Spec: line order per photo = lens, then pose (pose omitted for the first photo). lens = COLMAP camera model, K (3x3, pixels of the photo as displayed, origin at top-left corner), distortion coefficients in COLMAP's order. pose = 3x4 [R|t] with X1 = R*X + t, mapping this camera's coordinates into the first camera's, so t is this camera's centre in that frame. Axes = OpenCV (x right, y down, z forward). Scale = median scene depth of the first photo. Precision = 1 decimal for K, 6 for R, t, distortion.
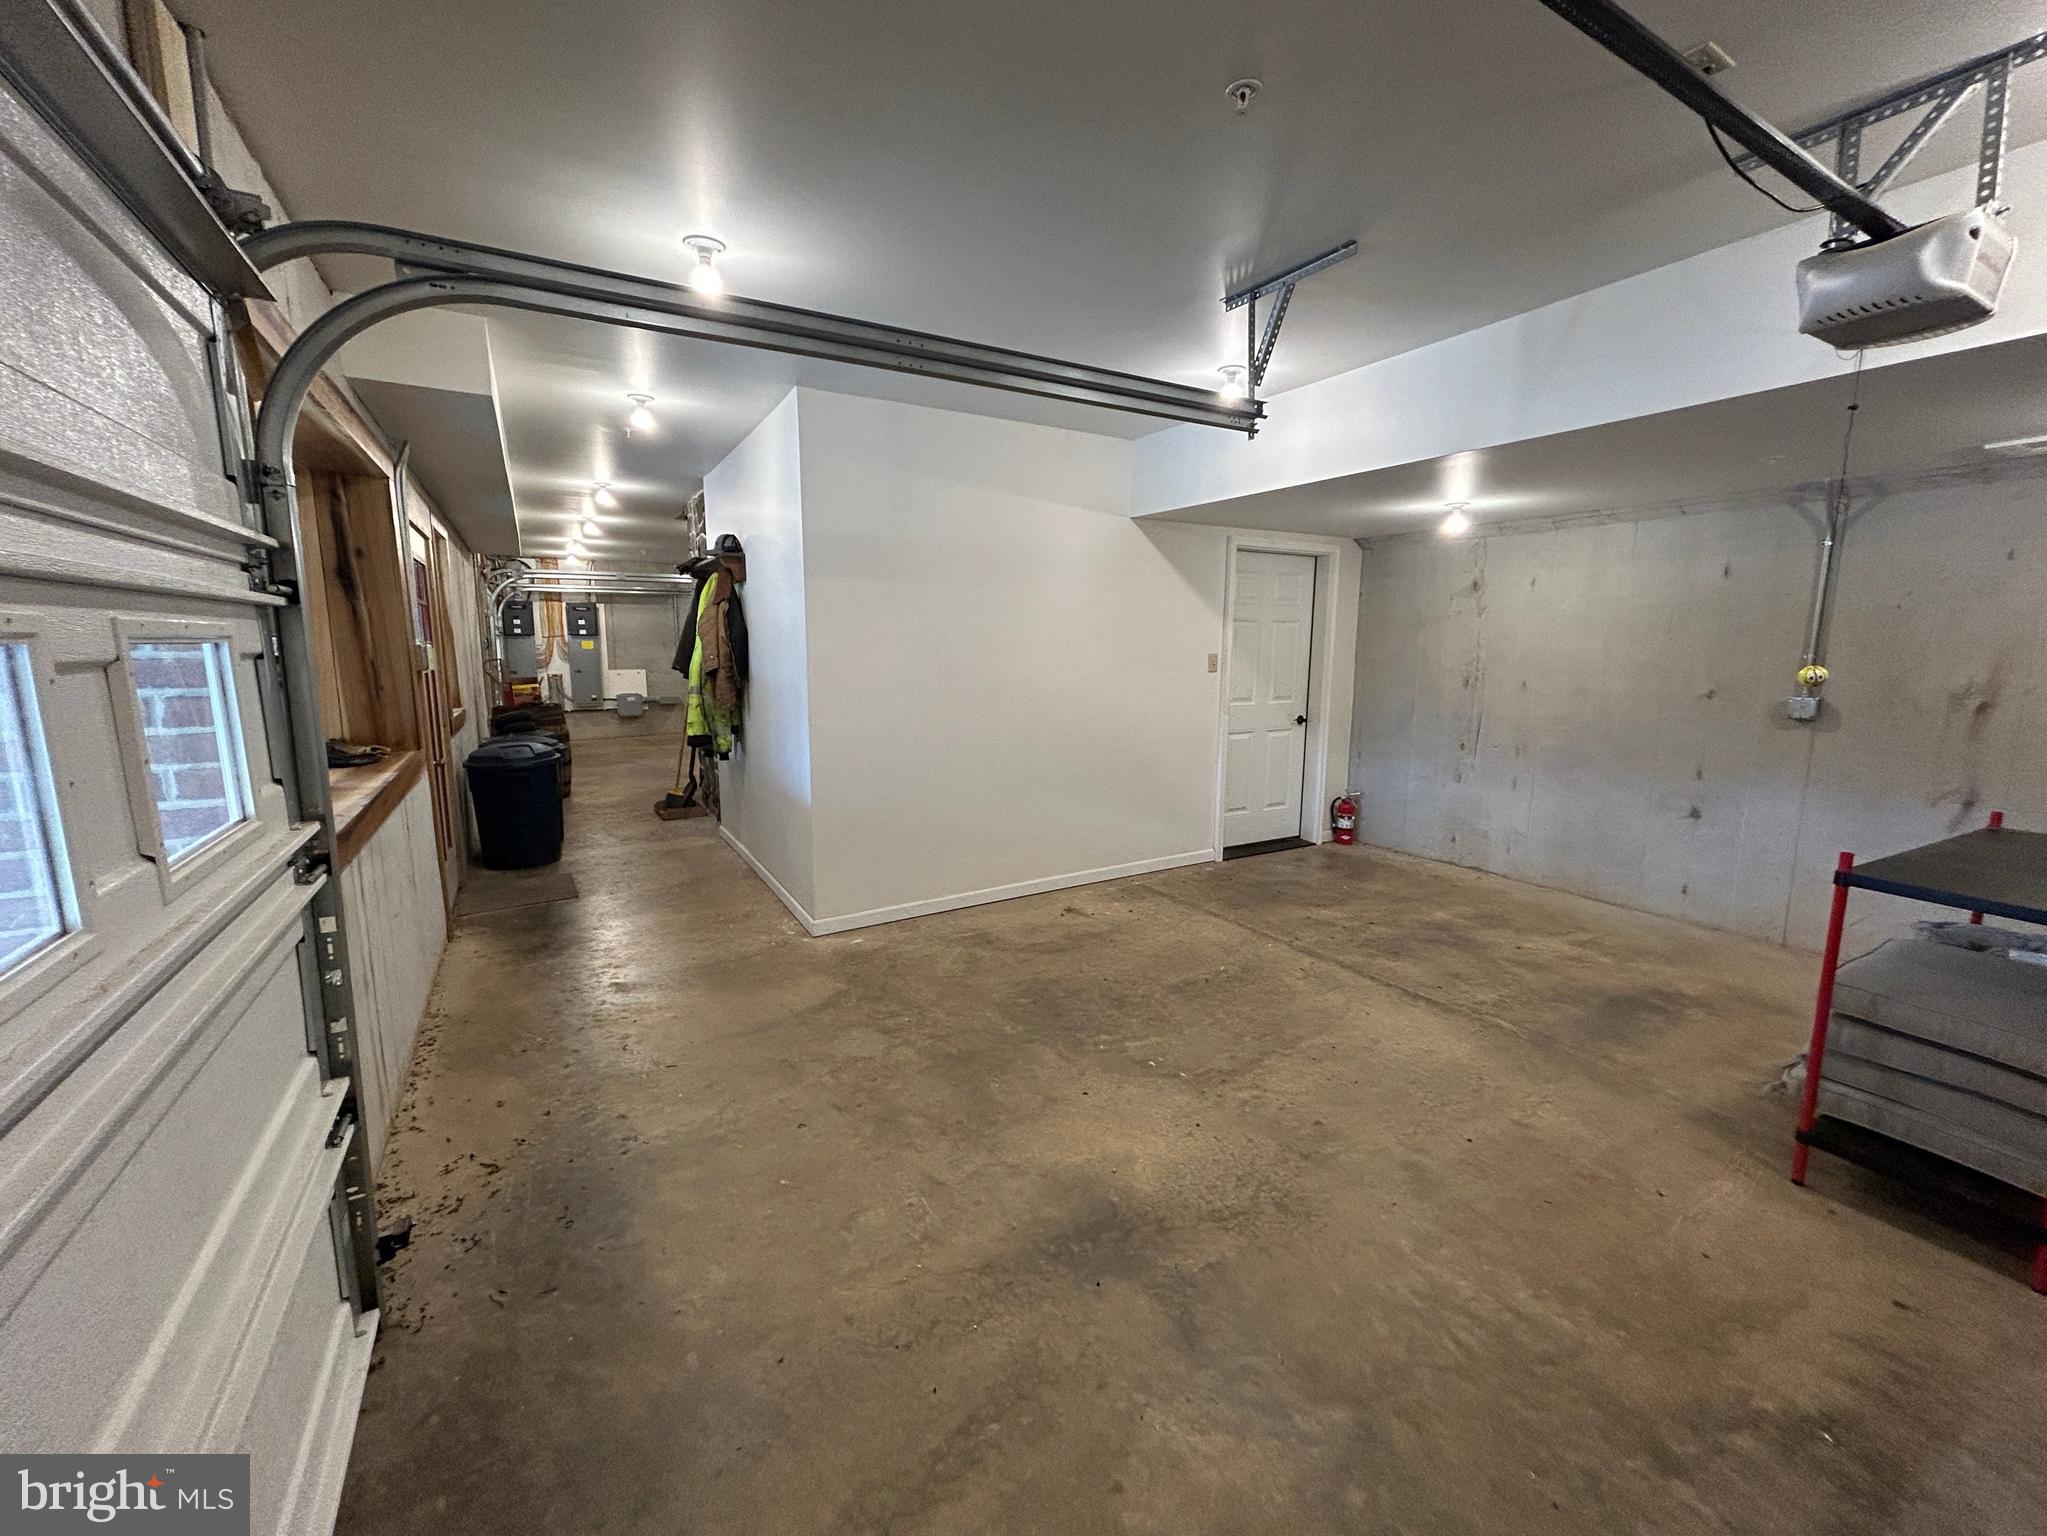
lens RADIAL K [[824.8, 0, 1018.5], [0, 824.8, 769.2], [0, 0, 1]] dist [-0.000564, 0.001152]
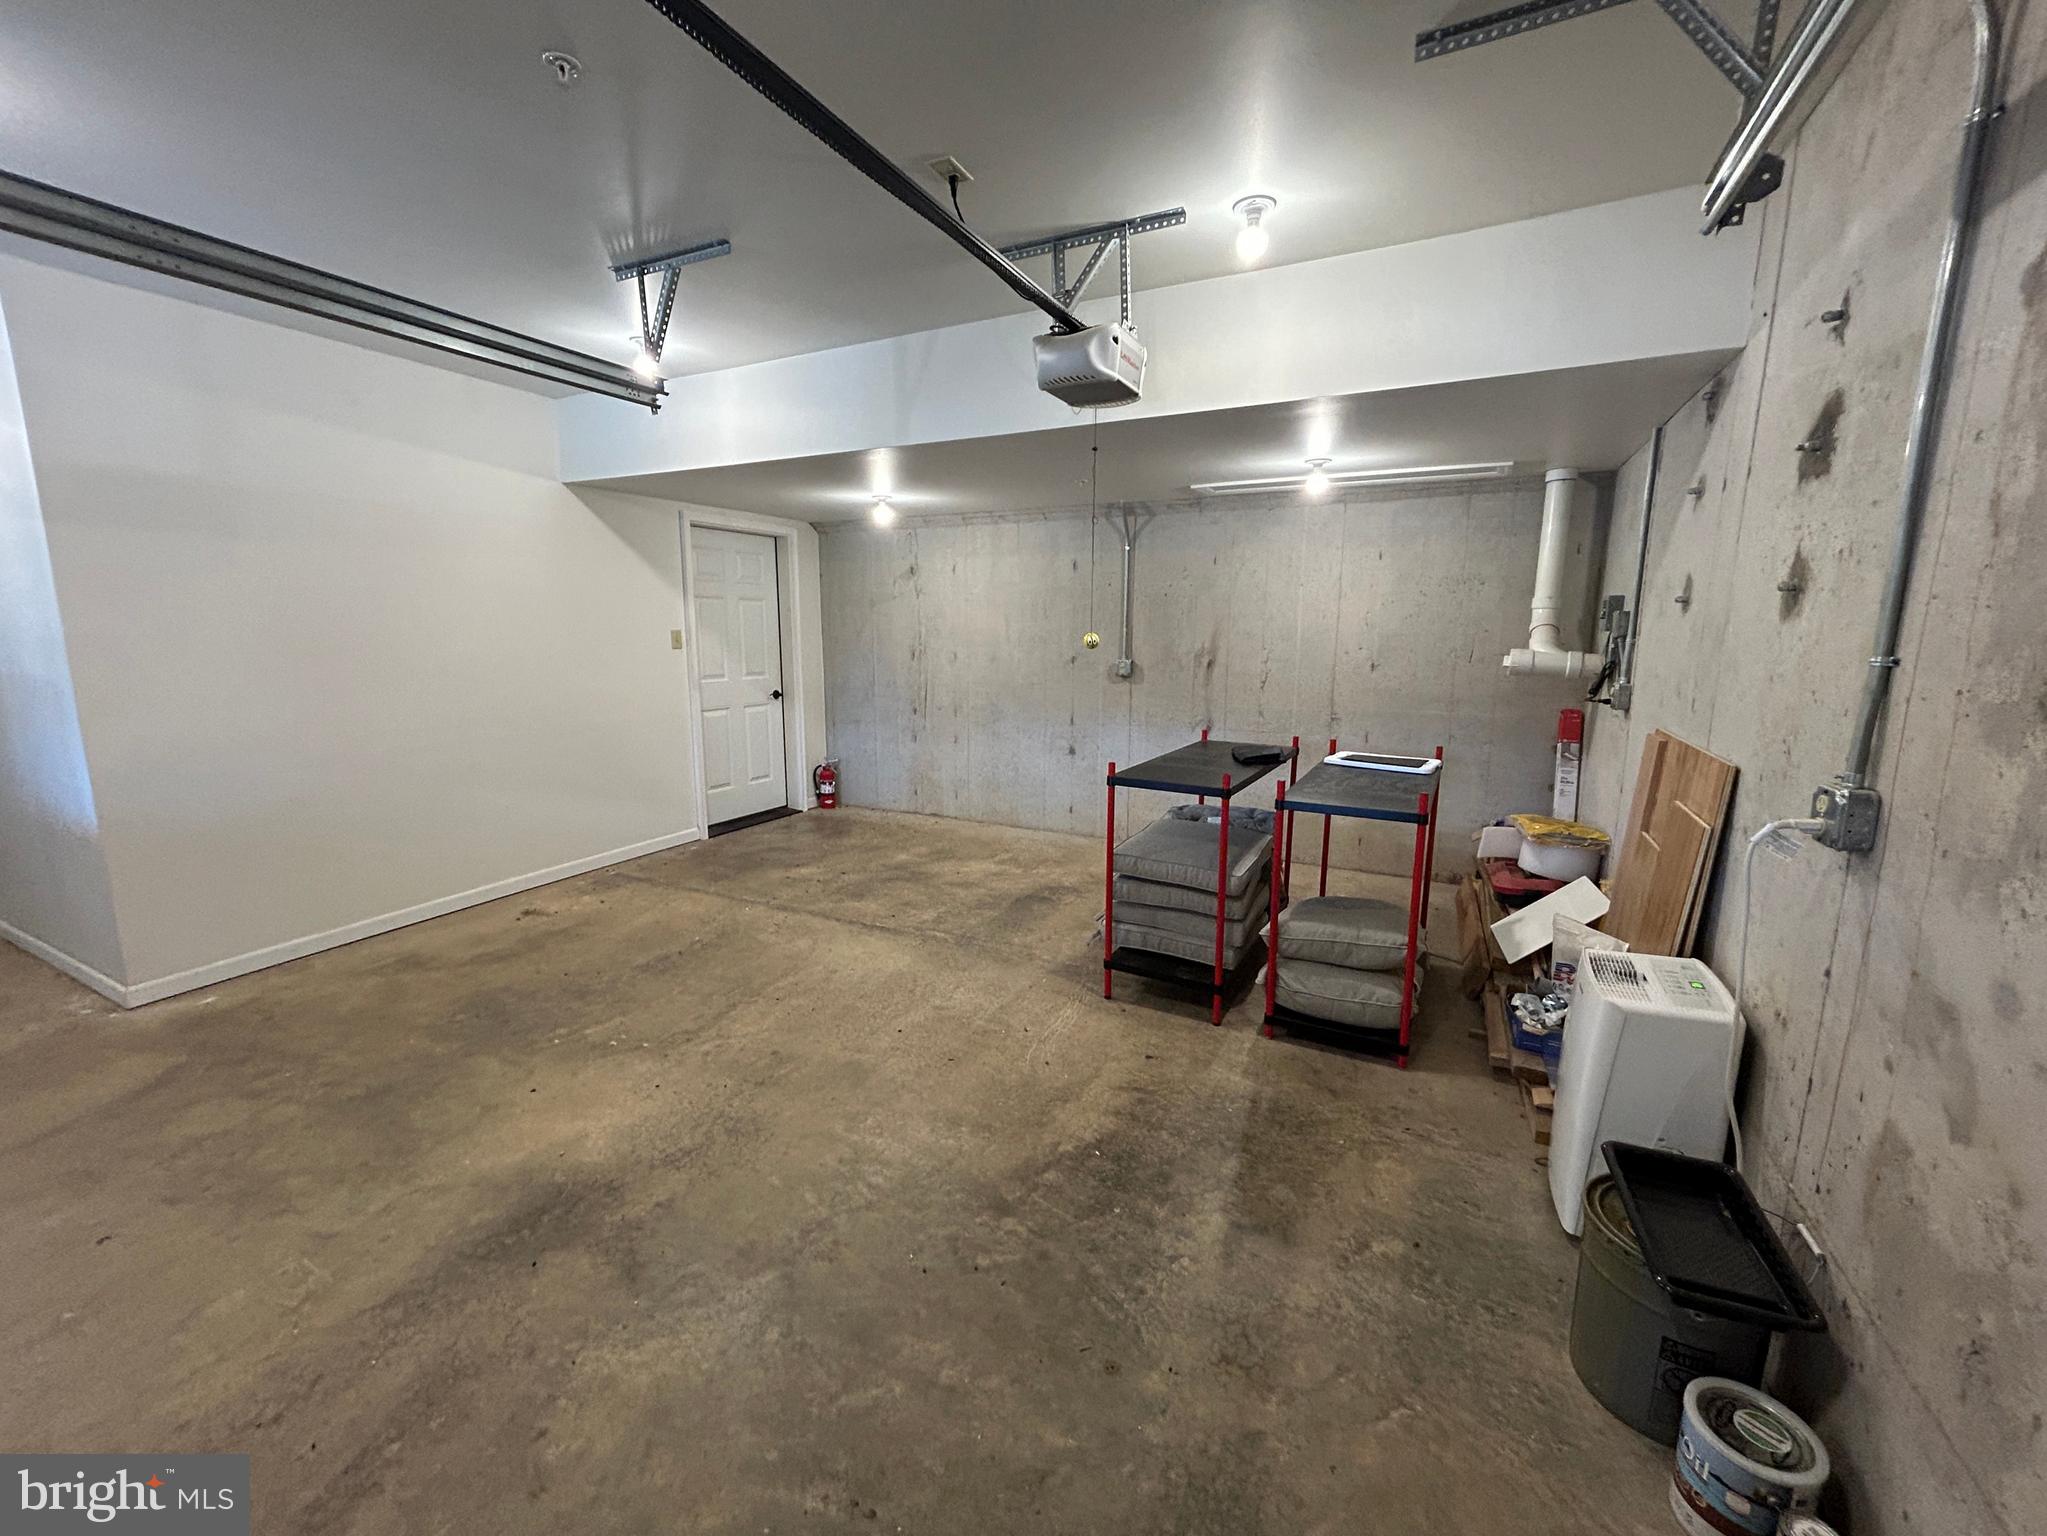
lens RADIAL K [[824.8, 0, 1018.5], [0, 824.8, 769.2], [0, 0, 1]] dist [-0.000564, 0.001152]
pose [[0.842355, -0.093172, 0.530808, 0.070253], [0.082072, 0.995632, 0.044519, 0.024390], [-0.532637, 0.006064, 0.846322, -0.087118]]
